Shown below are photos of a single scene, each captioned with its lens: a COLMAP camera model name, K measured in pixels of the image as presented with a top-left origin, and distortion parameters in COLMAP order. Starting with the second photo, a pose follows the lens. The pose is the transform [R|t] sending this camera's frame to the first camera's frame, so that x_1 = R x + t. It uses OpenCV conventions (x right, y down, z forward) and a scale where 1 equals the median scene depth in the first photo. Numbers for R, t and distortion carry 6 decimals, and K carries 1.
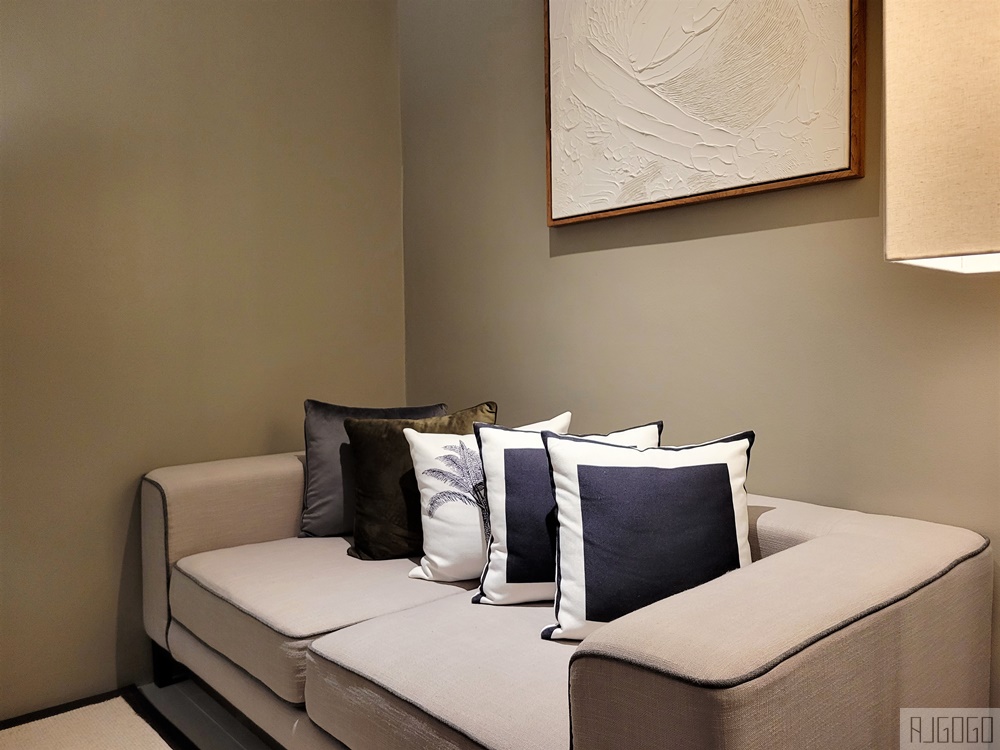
lens RADIAL K [[761.3, 0, 504.1], [0, 761.3, 371.0], [0, 0, 1]] dist [0.058150, -0.041718]
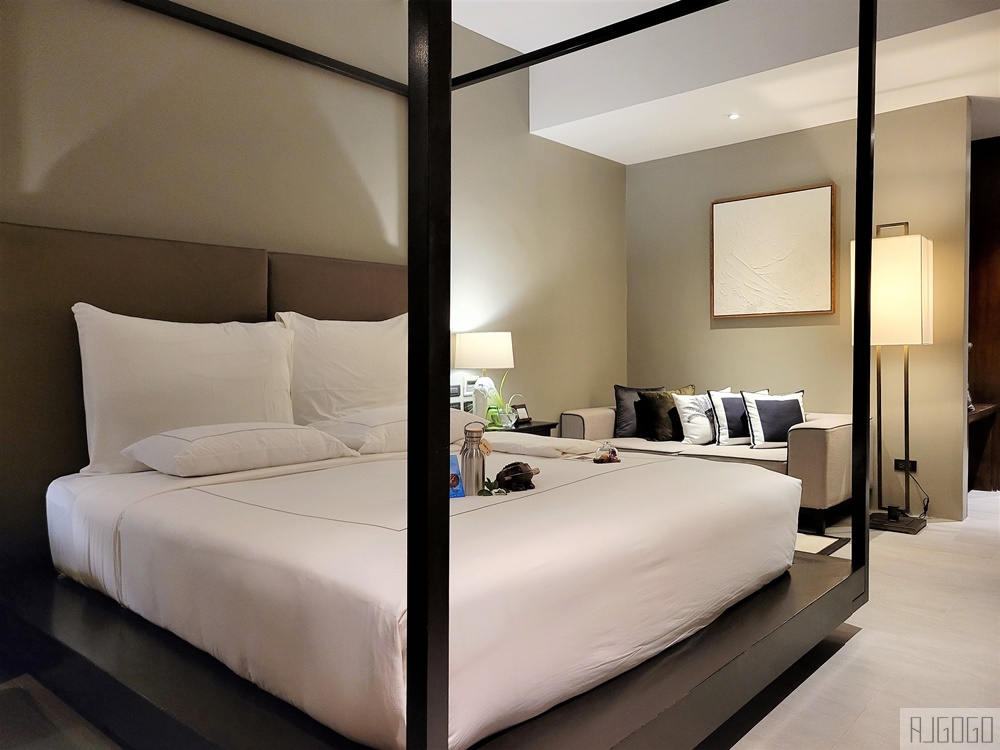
lens RADIAL K [[761.3, 0, 495.5], [0, 761.3, 374.6], [0, 0, 1]] dist [0.058150, -0.041718]
pose [[0.992363, -0.000534, 0.123348, -1.173567], [0.002856, 0.999822, -0.018652, 0.059986], [-0.123316, 0.018862, 0.992188, -1.771624]]
